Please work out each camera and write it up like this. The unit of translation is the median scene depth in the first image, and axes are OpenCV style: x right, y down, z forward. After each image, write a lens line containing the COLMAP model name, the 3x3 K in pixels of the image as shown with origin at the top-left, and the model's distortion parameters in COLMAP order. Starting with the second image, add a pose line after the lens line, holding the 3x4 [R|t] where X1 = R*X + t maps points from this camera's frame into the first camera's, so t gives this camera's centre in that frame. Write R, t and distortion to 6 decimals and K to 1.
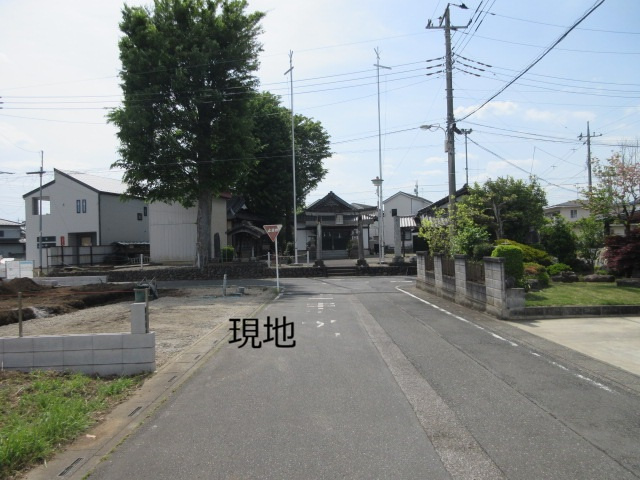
lens RADIAL K [[481.9, 0, 319.5], [0, 481.9, 239.8], [0, 0, 1]] dist [0.004366, 0.010446]
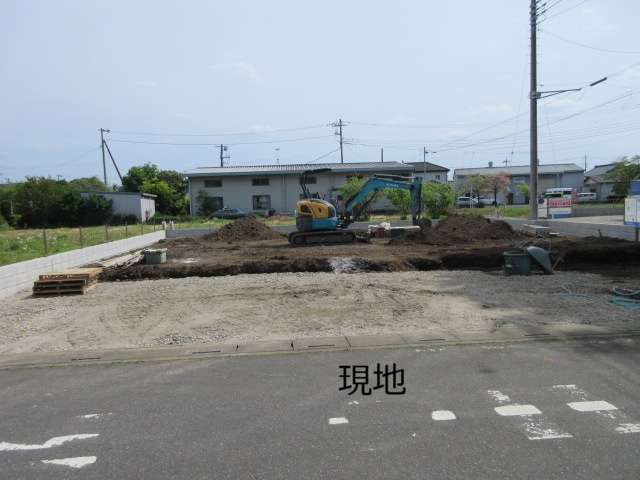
lens RADIAL K [[481.9, 0, 318.5], [0, 481.9, 233.7], [0, 0, 1]] dist [0.004366, 0.010446]
pose [[0.112125, 0.090924, -0.989526, 0.103256], [0.036871, 0.994739, 0.095581, 0.006369], [0.993010, -0.047202, 0.108183, 0.379944]]
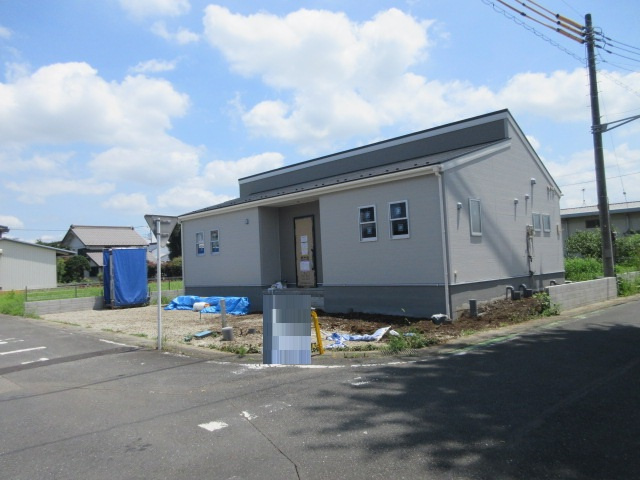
lens RADIAL K [[481.9, 0, 317.7], [0, 481.9, 234.6], [0, 0, 1]] dist [0.004366, 0.010446]
pose [[-0.682370, 0.021095, -0.730703, 0.098677], [0.072406, 0.996619, -0.038844, 0.011894], [0.727413, -0.079413, -0.681590, 0.872331]]
